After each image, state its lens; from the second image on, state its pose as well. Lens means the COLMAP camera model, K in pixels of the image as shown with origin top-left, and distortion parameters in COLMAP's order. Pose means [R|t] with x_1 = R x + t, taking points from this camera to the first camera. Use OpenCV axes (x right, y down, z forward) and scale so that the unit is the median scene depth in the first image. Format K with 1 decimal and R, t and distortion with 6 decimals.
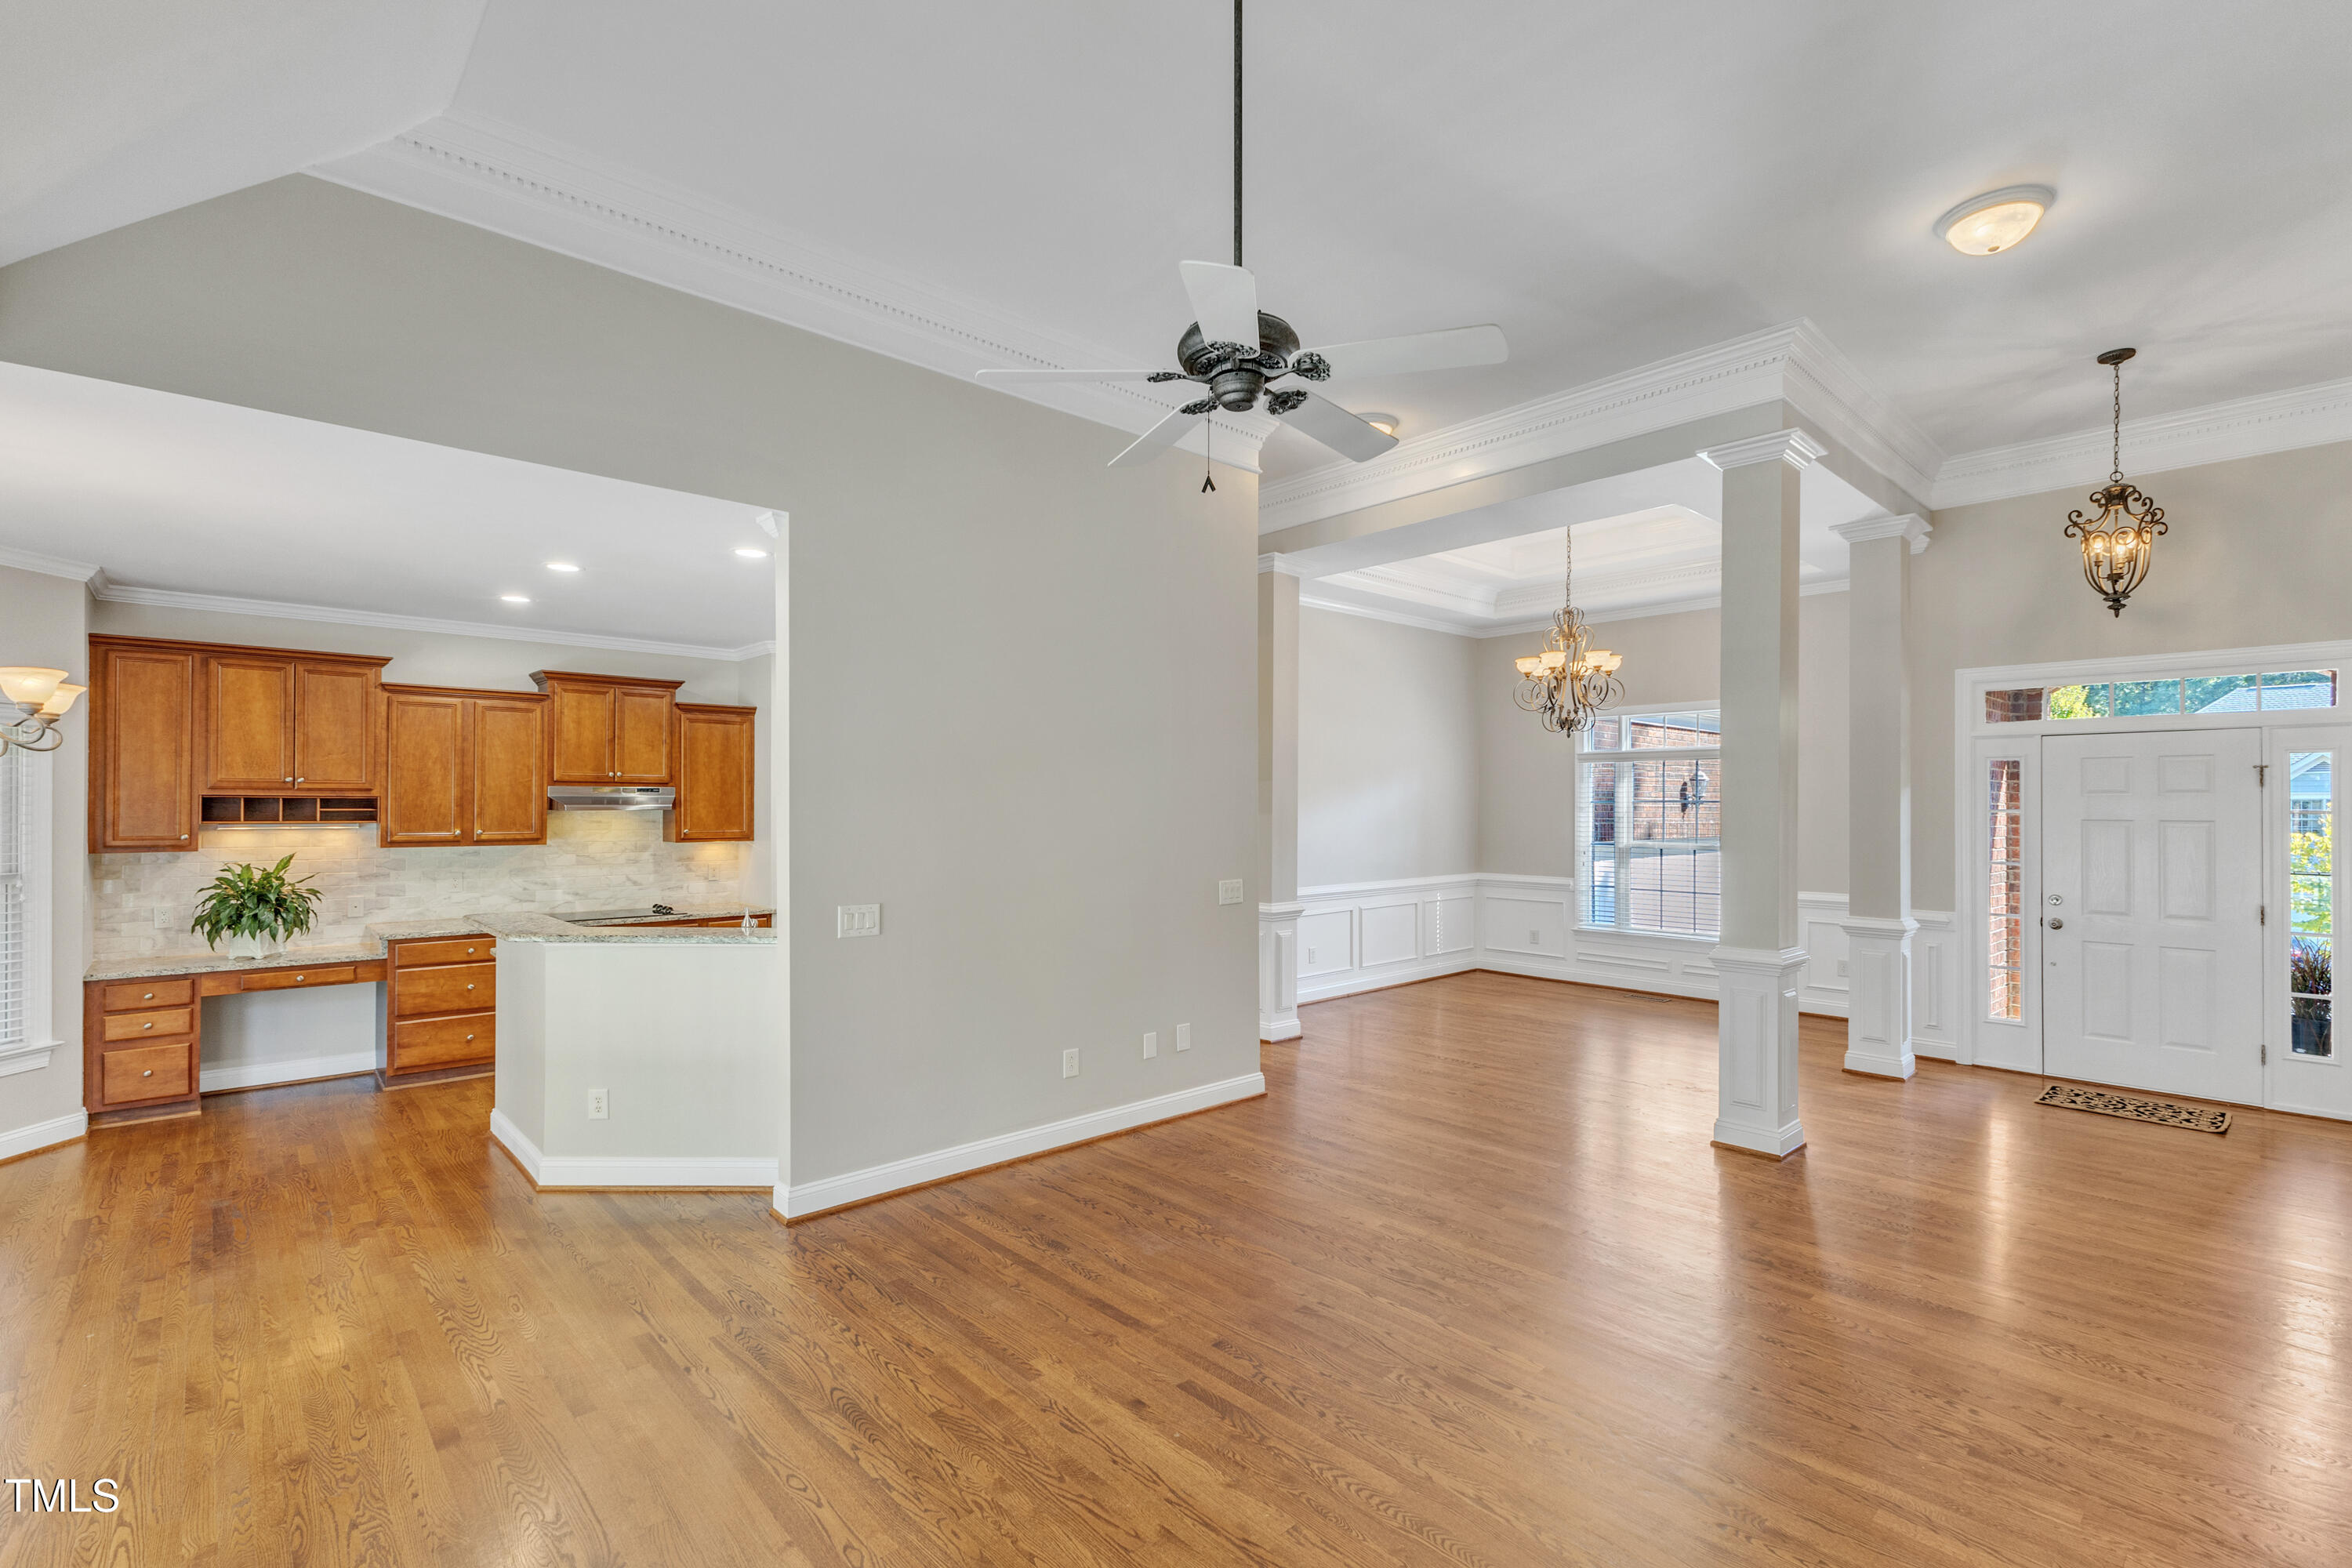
lens RADIAL K [[1057.8, 0, 1176.0], [0, 1057.8, 798.6], [0, 0, 1]] dist [0.009421, 0.000081]
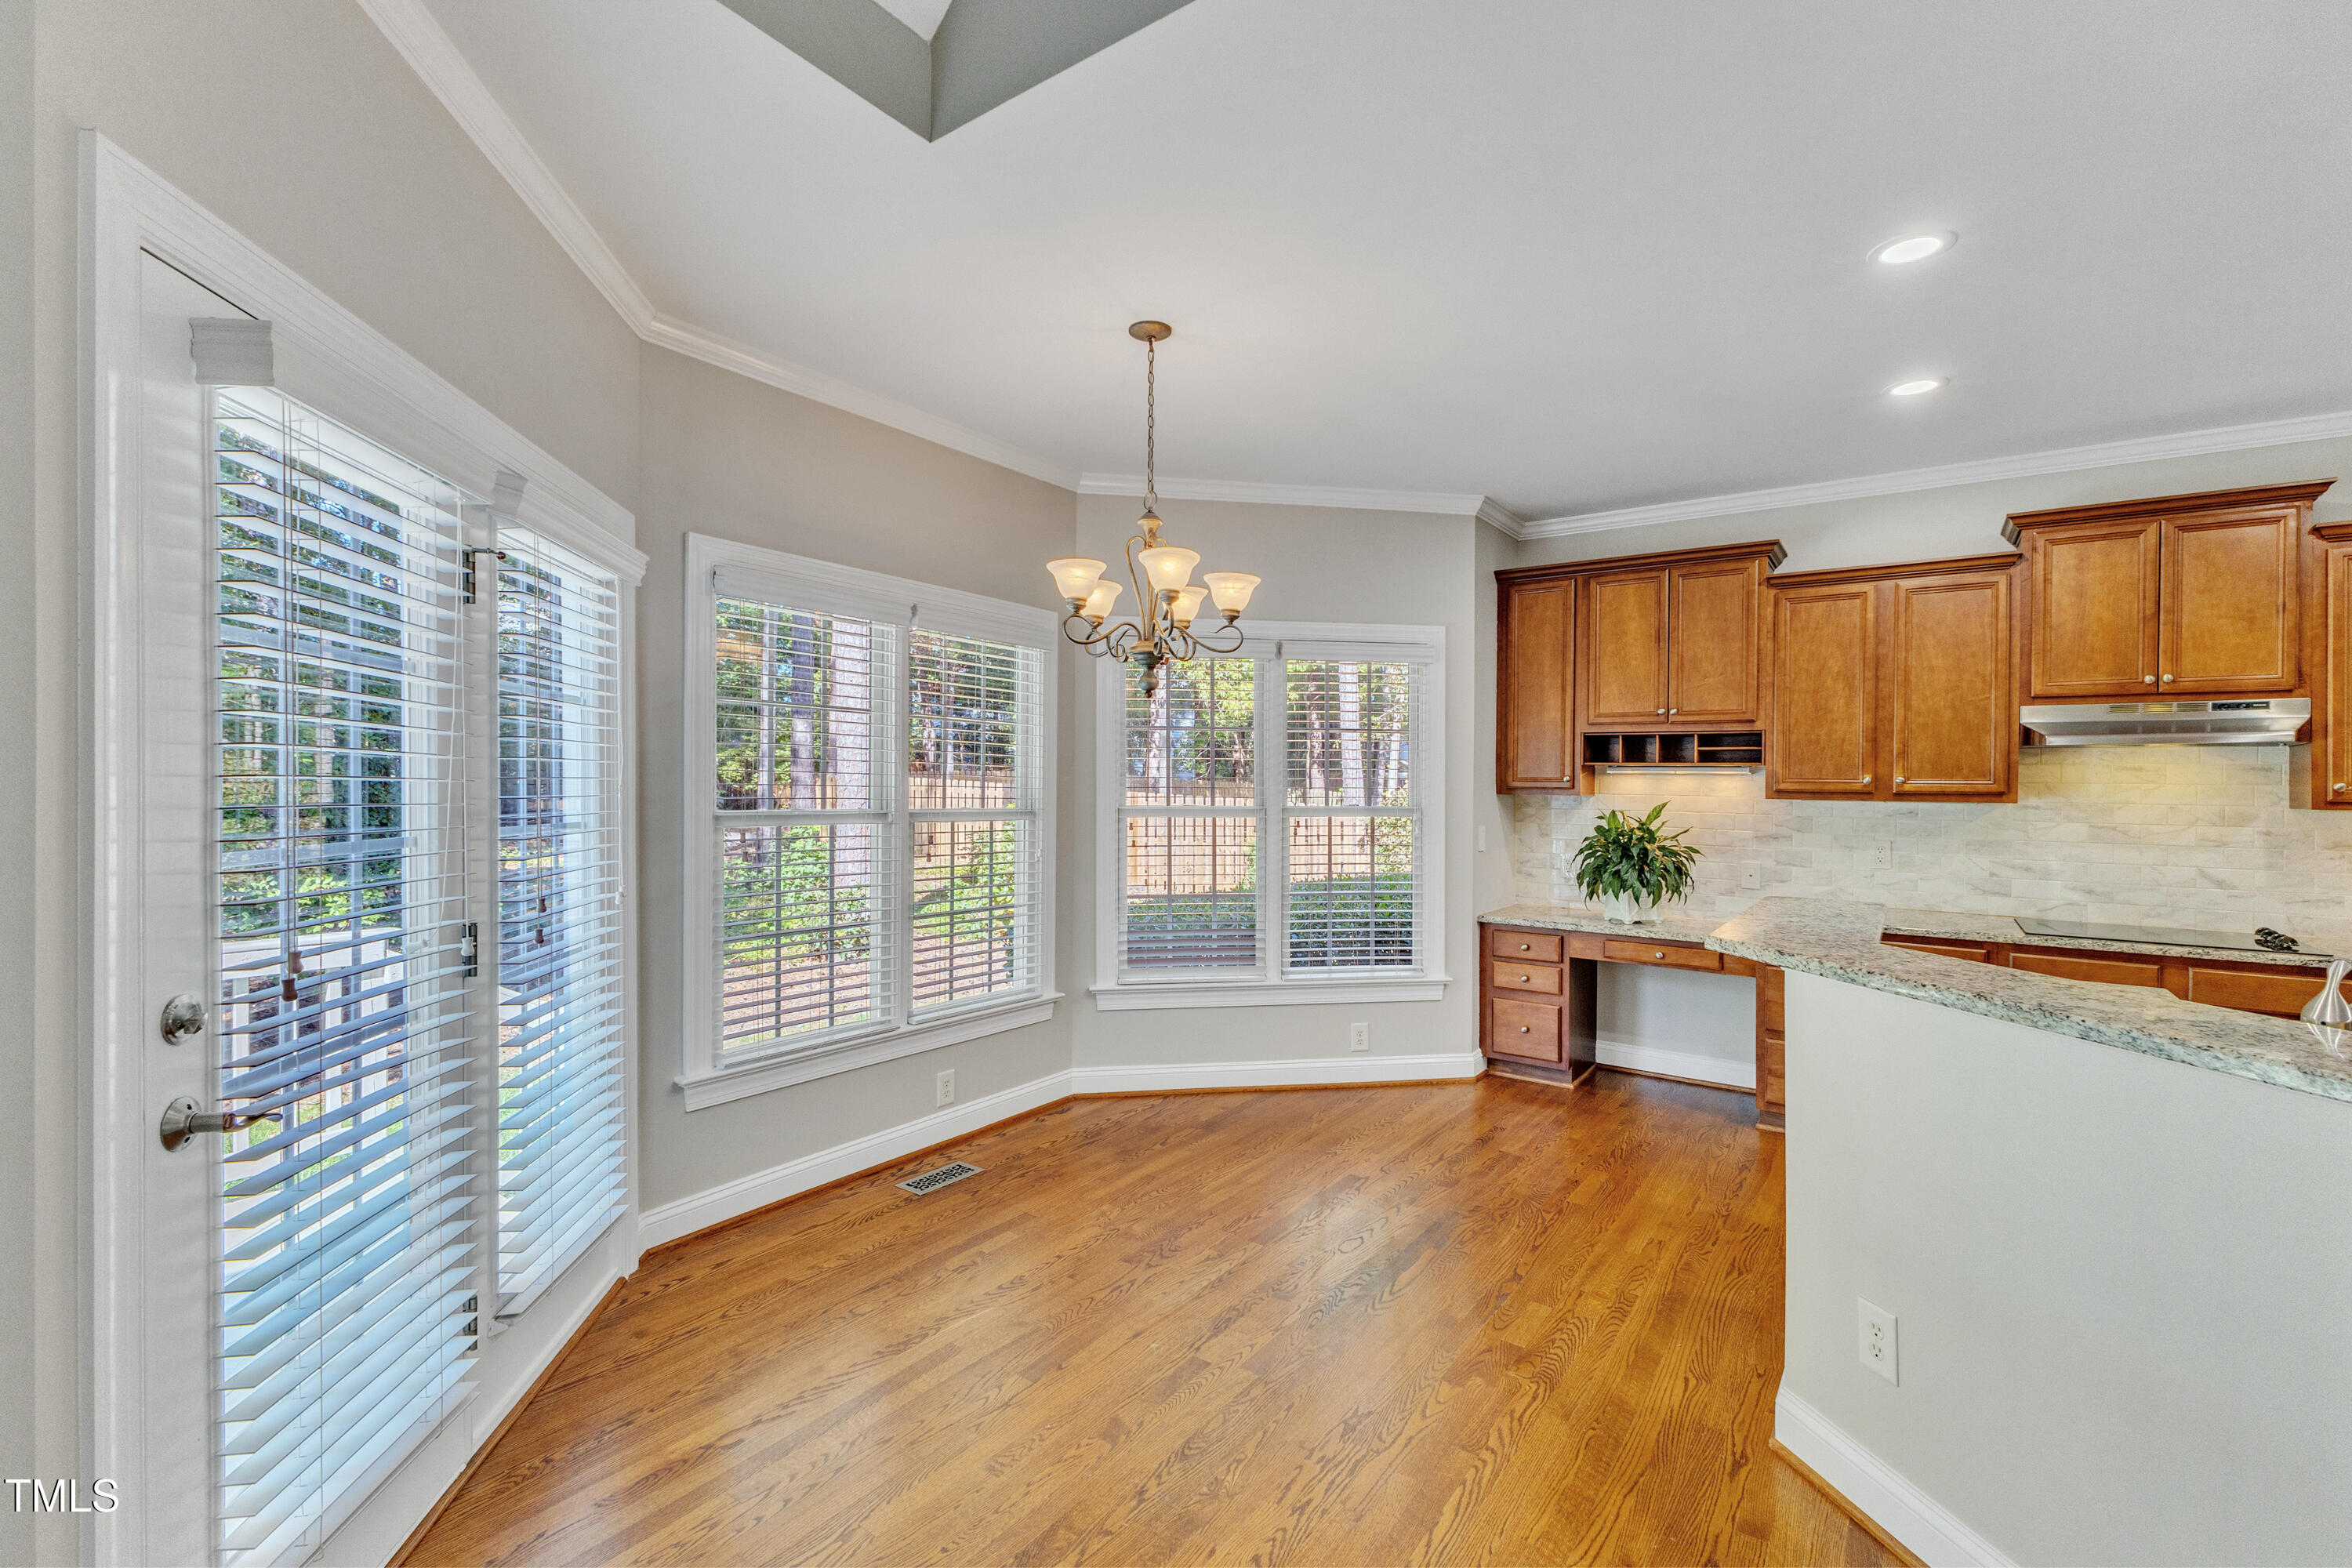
lens RADIAL K [[1022.2, 0, 1176.0], [0, 1022.2, 784.0], [0, 0, 1]] dist [0.005242, -0.001107]
pose [[0.200384, 0.000736, -0.979717, -0.131764], [-0.005079, 0.999987, -0.000287, 0.039280], [0.979704, 0.005034, 0.200385, 0.464244]]
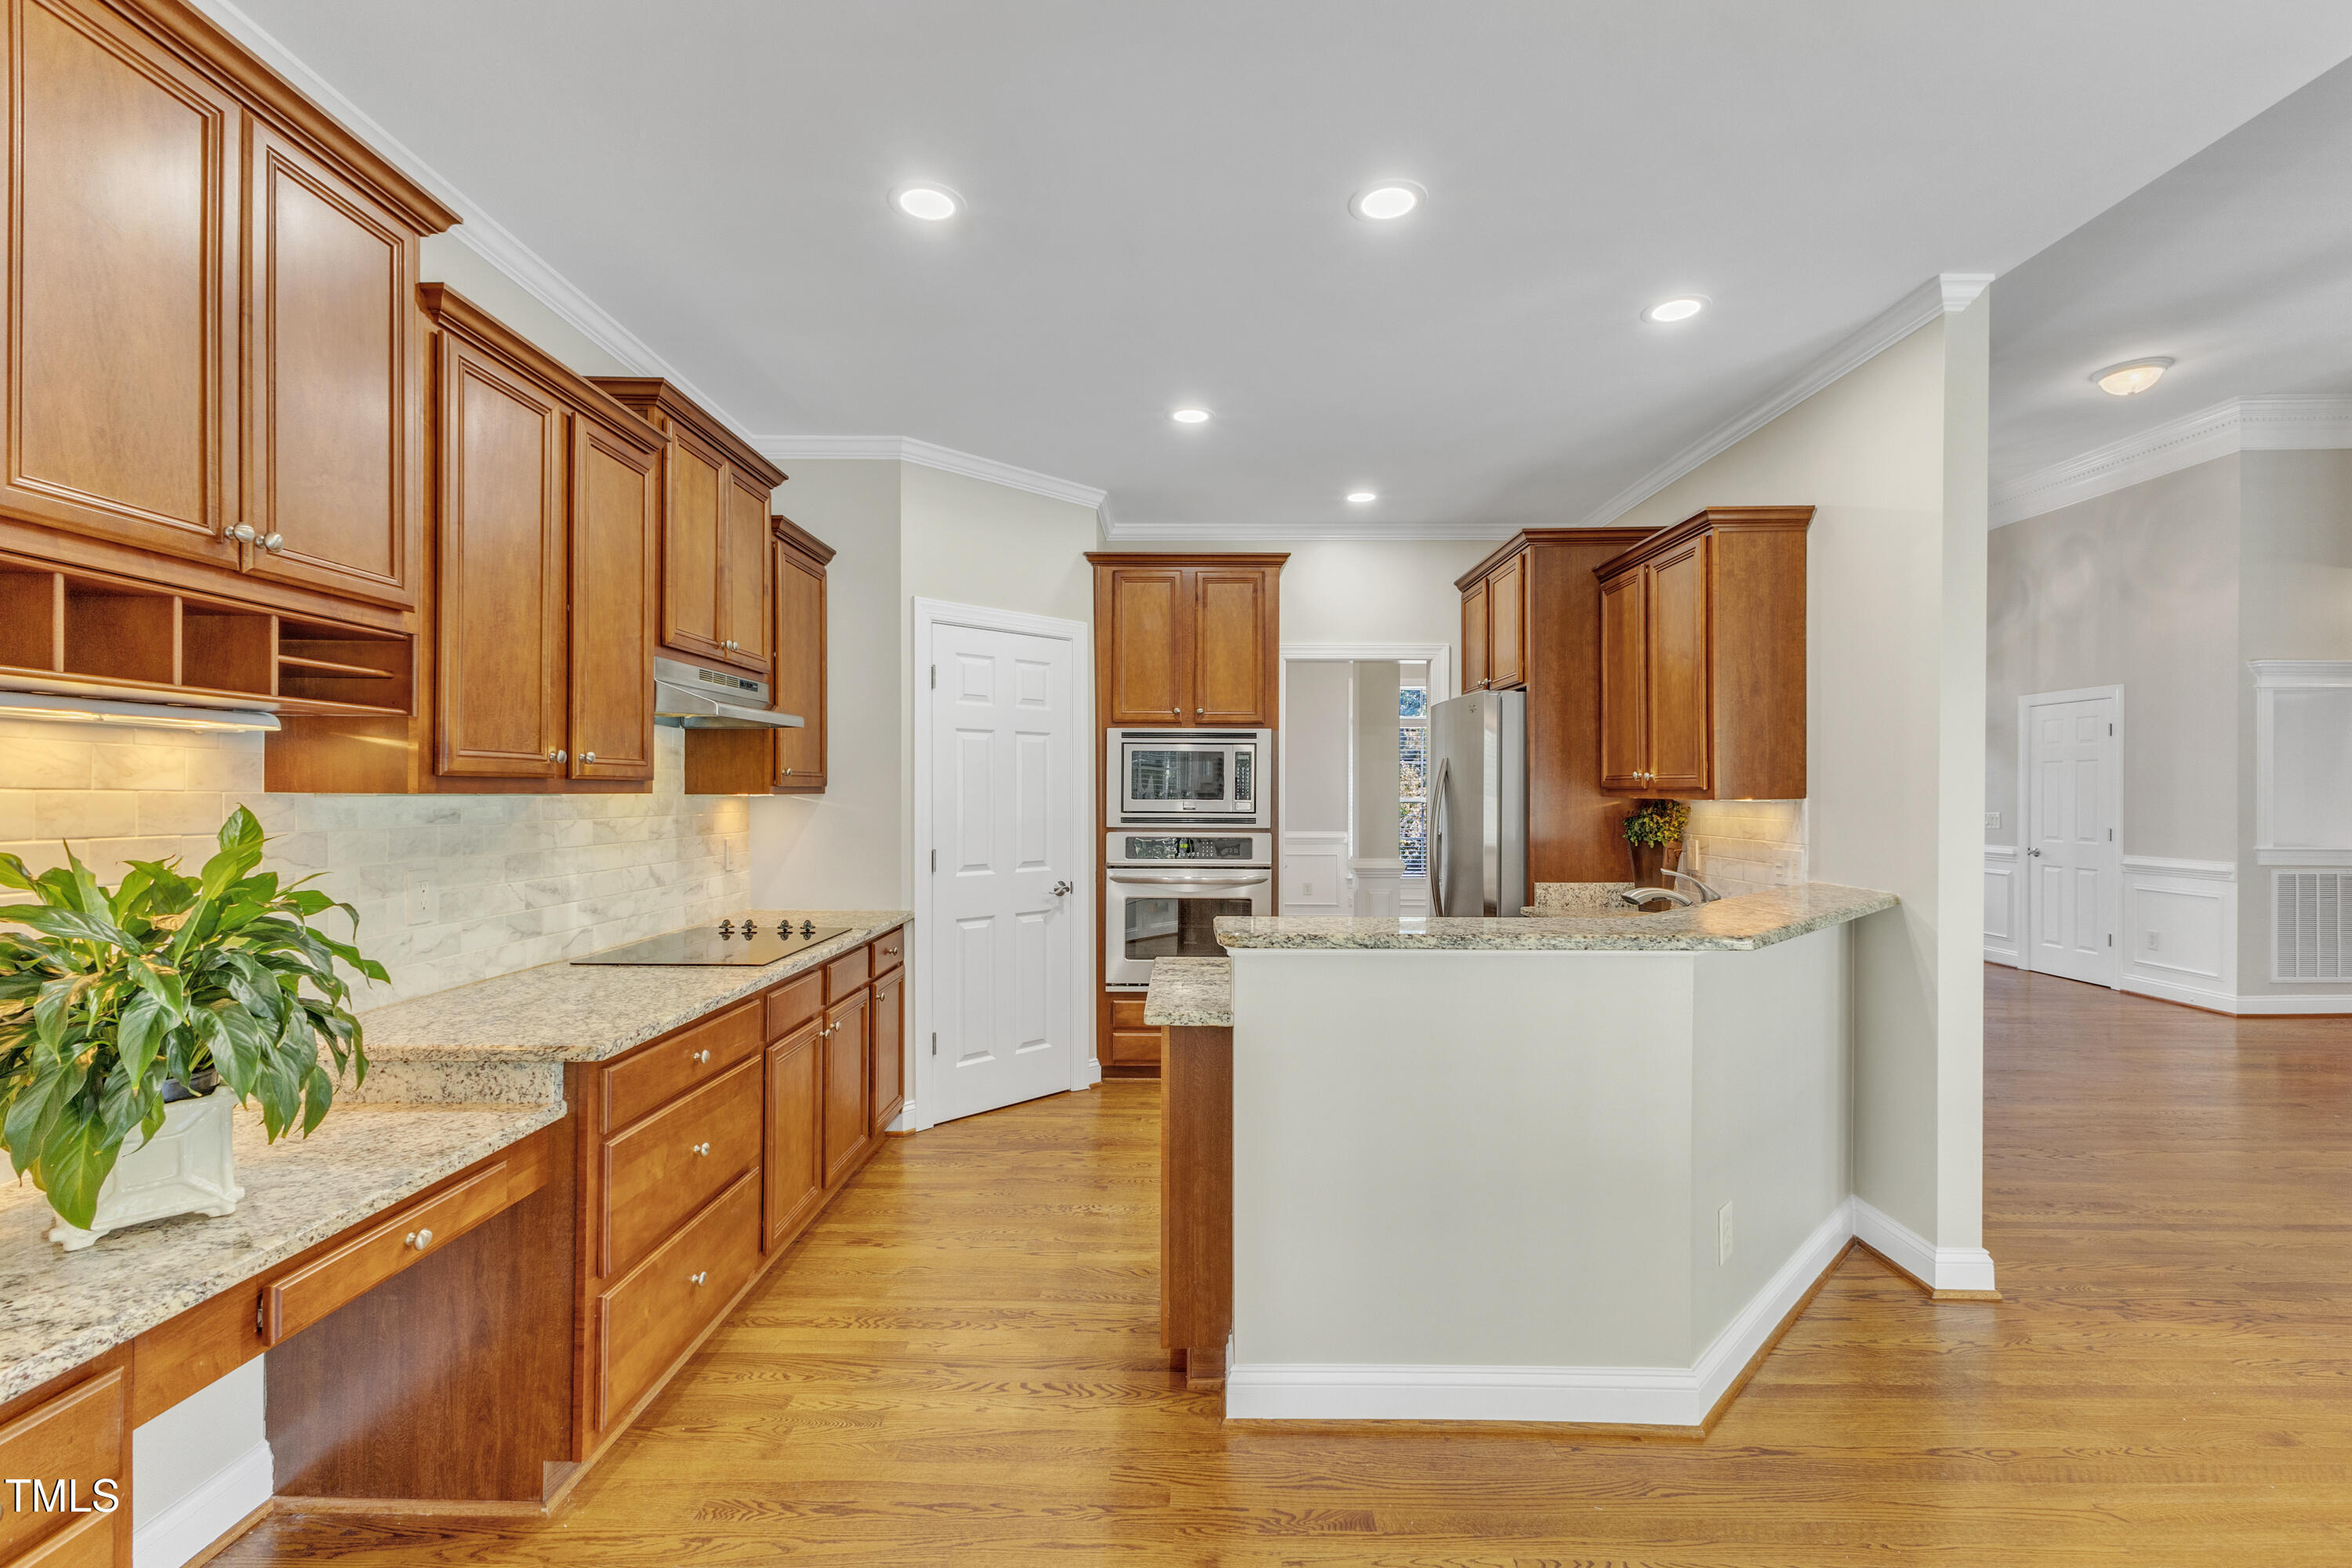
lens RADIAL K [[1038.3, 0, 1178.9], [0, 1038.3, 793.4], [0, 0, 1]] dist [0.011203, -0.000709]
pose [[0.680875, -0.001647, 0.732398, -0.846677], [-0.005863, 0.999953, 0.007699, 0.043690], [-0.732376, -0.009536, 0.680833, 0.629886]]
